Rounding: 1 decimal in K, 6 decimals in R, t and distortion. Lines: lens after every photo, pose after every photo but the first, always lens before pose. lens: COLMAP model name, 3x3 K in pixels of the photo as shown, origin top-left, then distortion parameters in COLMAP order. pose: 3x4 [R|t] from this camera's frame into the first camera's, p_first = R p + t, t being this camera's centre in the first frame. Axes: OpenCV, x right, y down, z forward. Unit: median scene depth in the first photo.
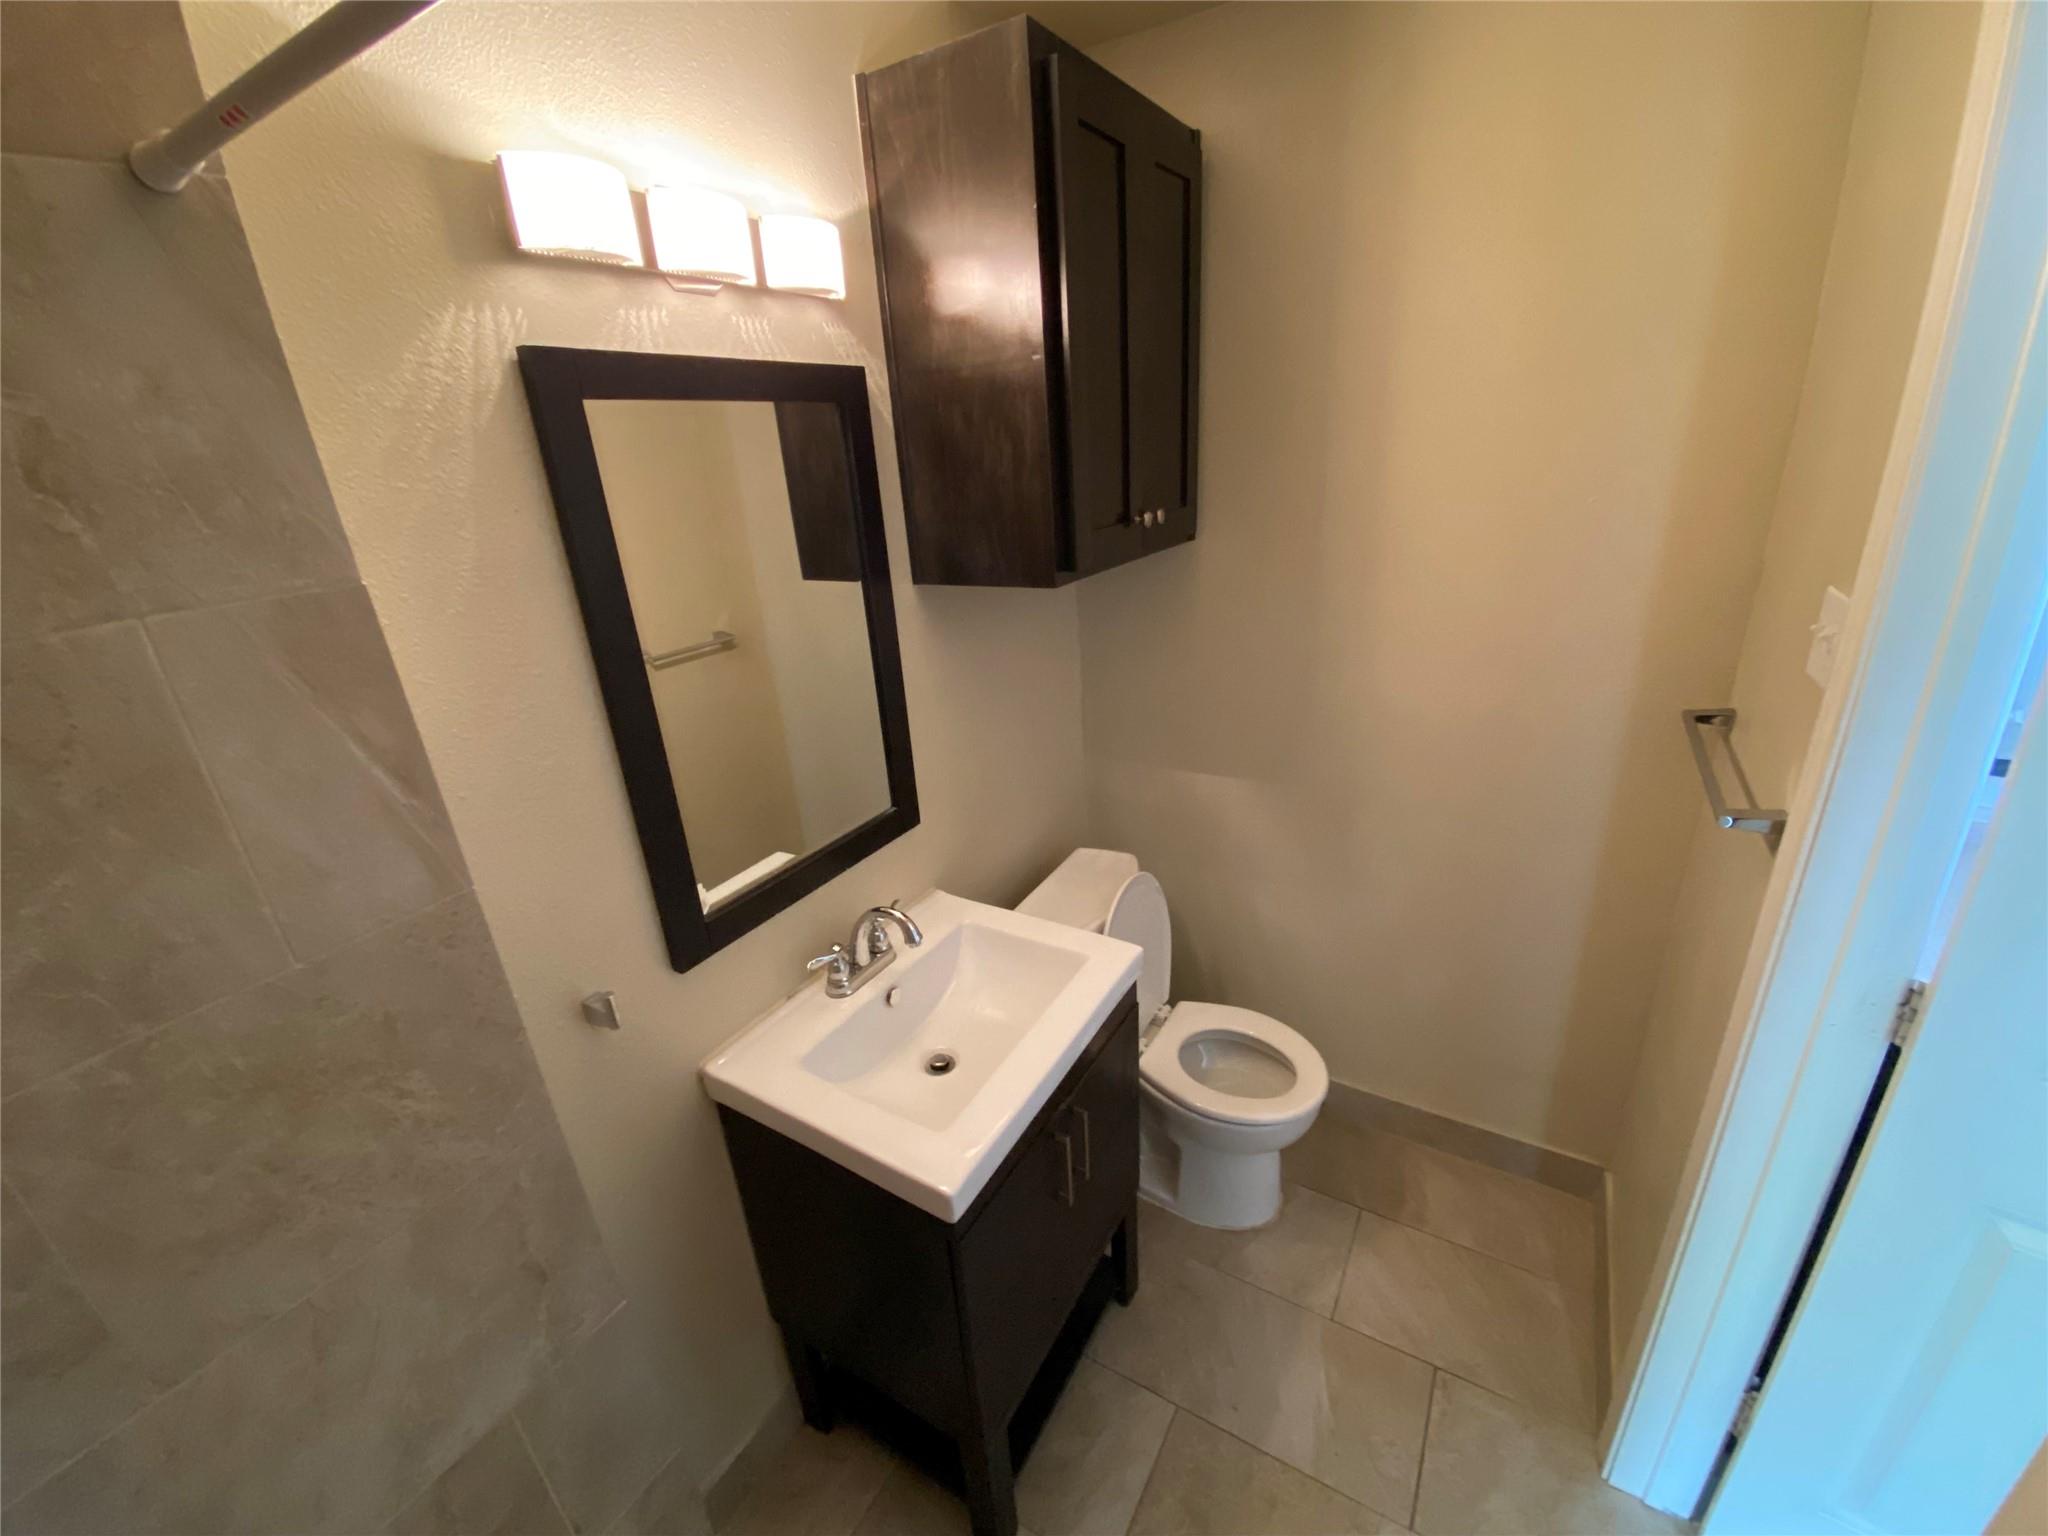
lens RADIAL K [[827.0, 0, 1019.1], [0, 827.0, 774.1], [0, 0, 1]] dist [0.040388, -0.031905]
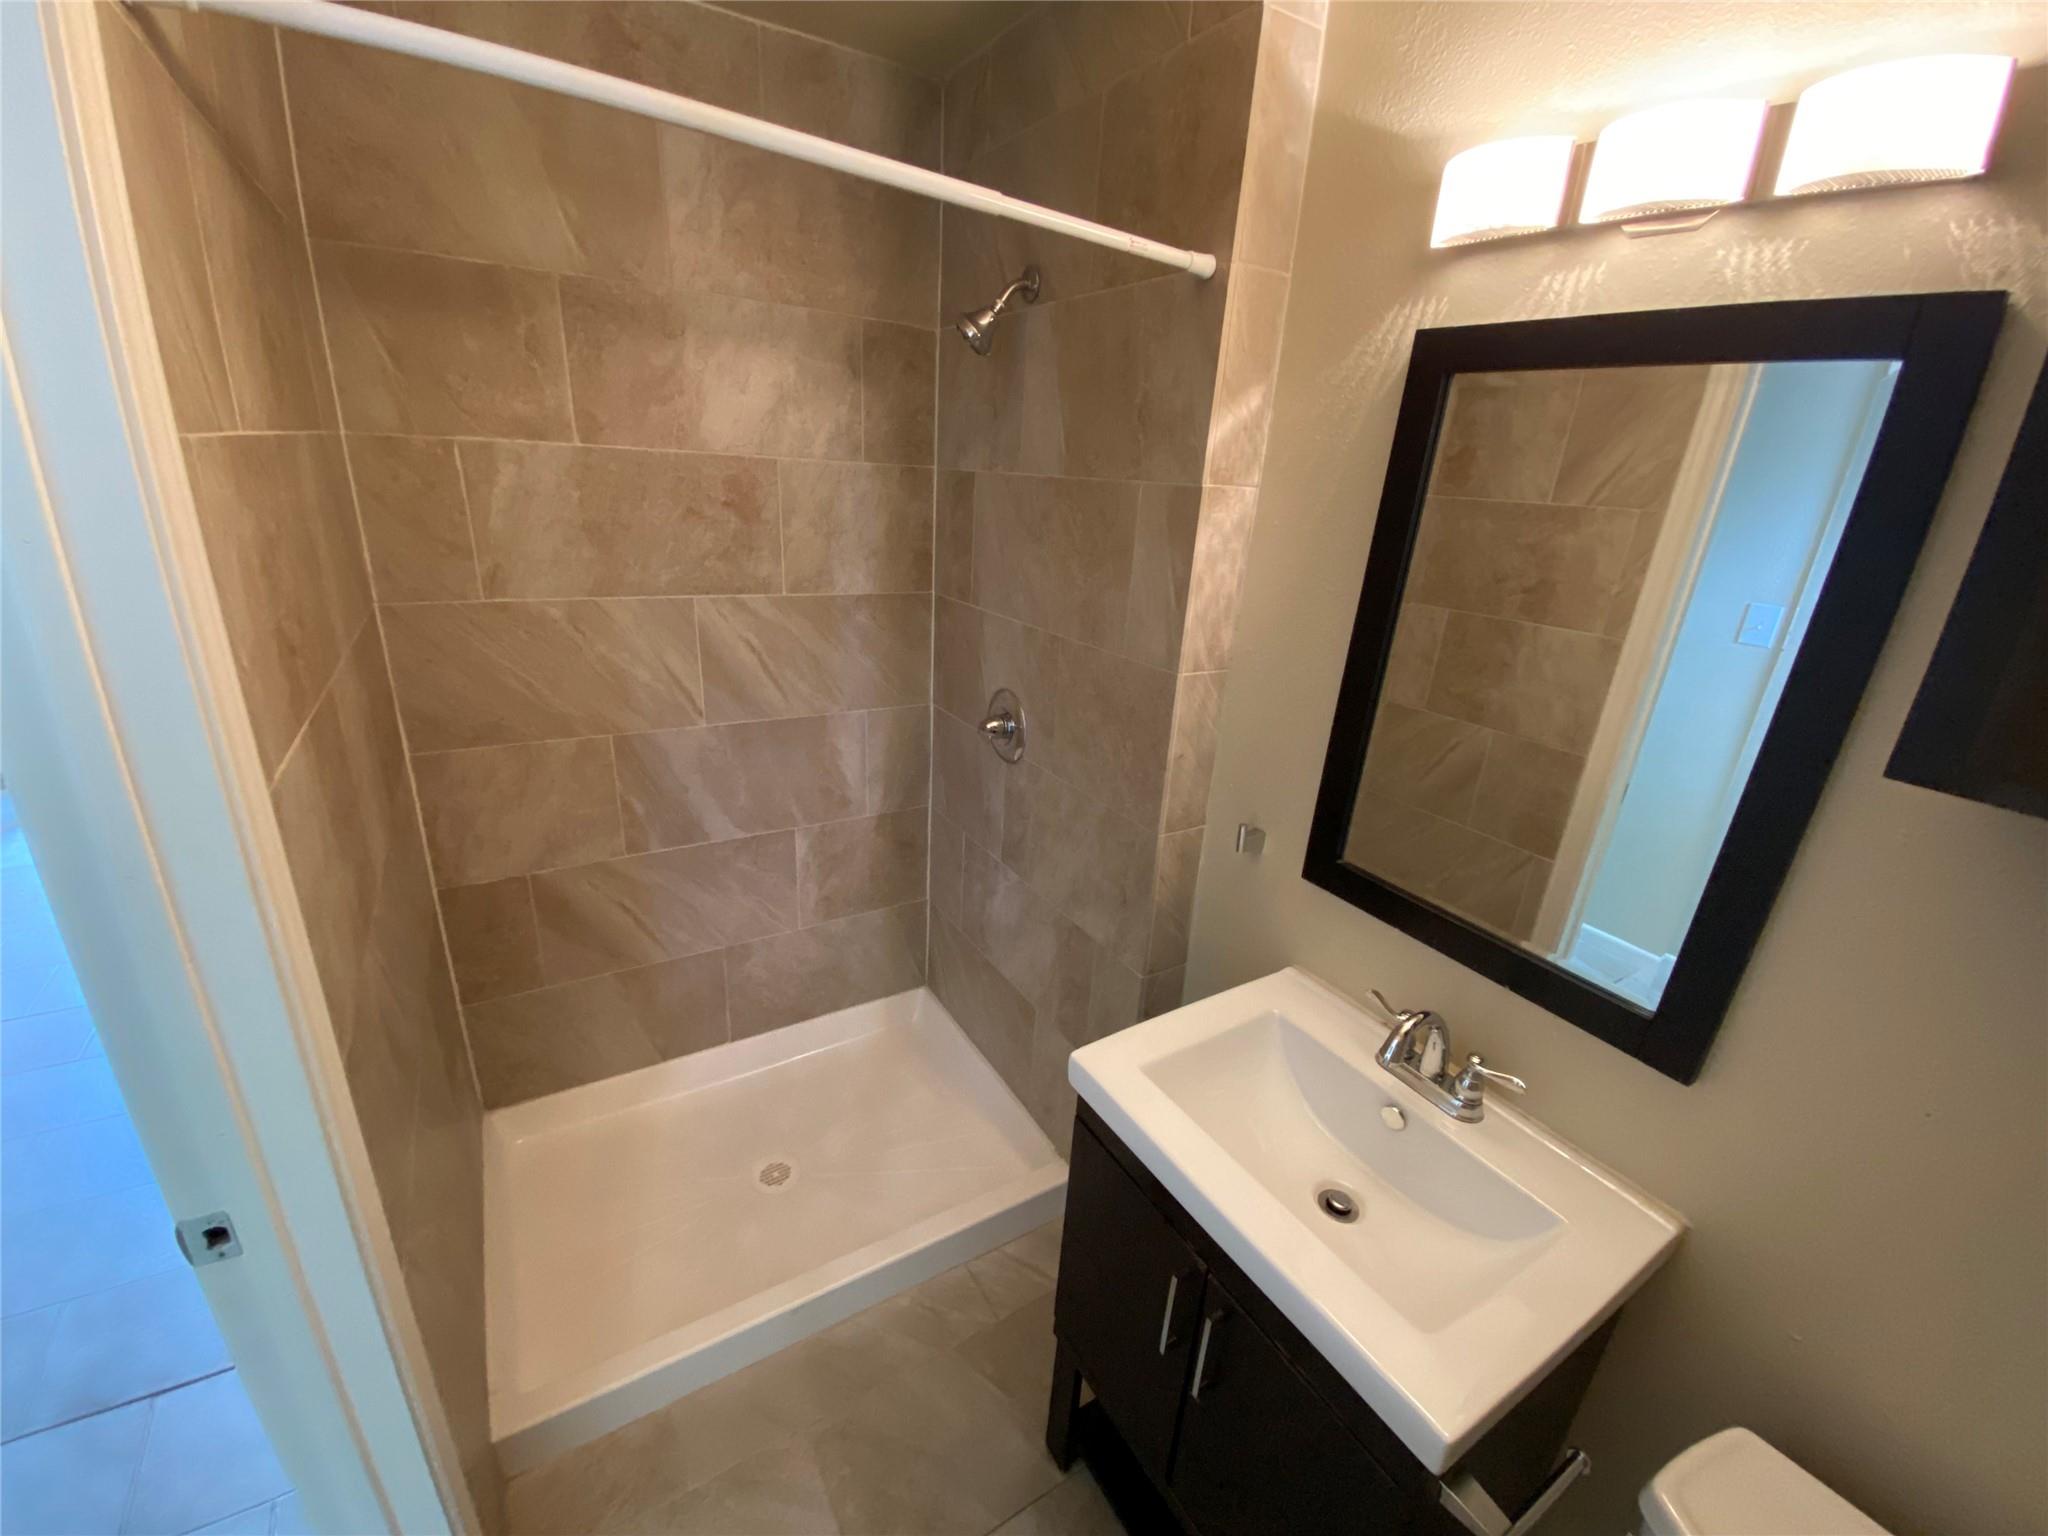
lens RADIAL K [[839.8, 0, 1028.3], [0, 839.8, 765.8], [0, 0, 1]] dist [-0.000406, -0.012919]
pose [[-0.442876, 0.350896, -0.825065, 0.765396], [-0.351836, 0.778401, 0.519907, -0.401276], [0.824665, 0.520542, -0.221277, 1.000966]]
